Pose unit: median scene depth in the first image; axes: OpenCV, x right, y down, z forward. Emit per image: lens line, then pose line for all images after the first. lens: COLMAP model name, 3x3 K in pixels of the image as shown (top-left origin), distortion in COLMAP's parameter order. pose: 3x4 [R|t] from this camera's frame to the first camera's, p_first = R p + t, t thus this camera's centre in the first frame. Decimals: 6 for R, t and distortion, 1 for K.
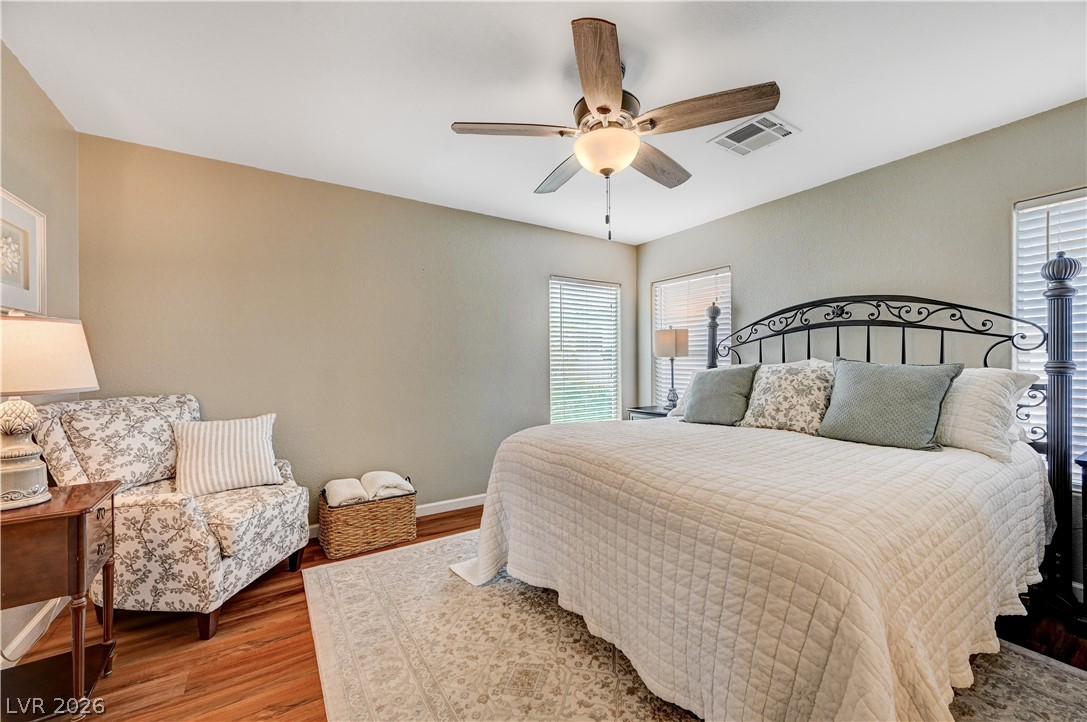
lens RADIAL K [[431.2, 0, 547.9], [0, 431.2, 363.7], [0, 0, 1]] dist [-0.000169, 0.000285]
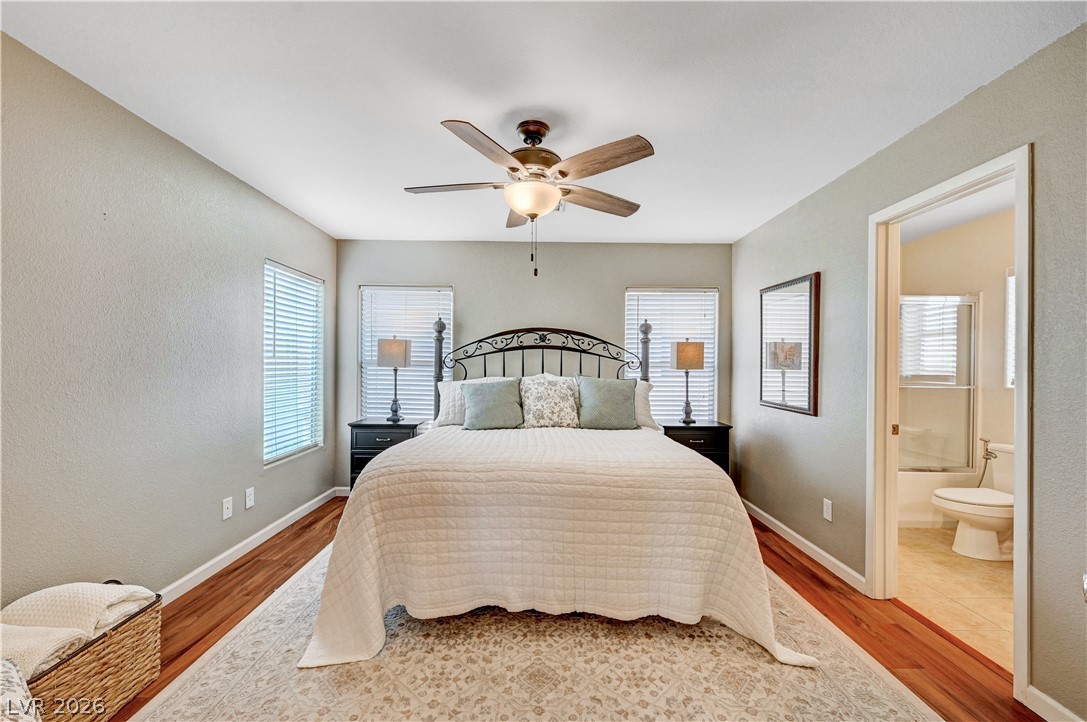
lens RADIAL K [[458.0, 0, 545.6], [0, 458.0, 363.5], [0, 0, 1]] dist [0.001852, 0.000041]
pose [[0.533376, 0.013503, 0.845770, -0.611134], [-0.014835, 0.999868, -0.006608, -0.032508], [-0.845748, -0.009023, 0.533506, 0.223712]]
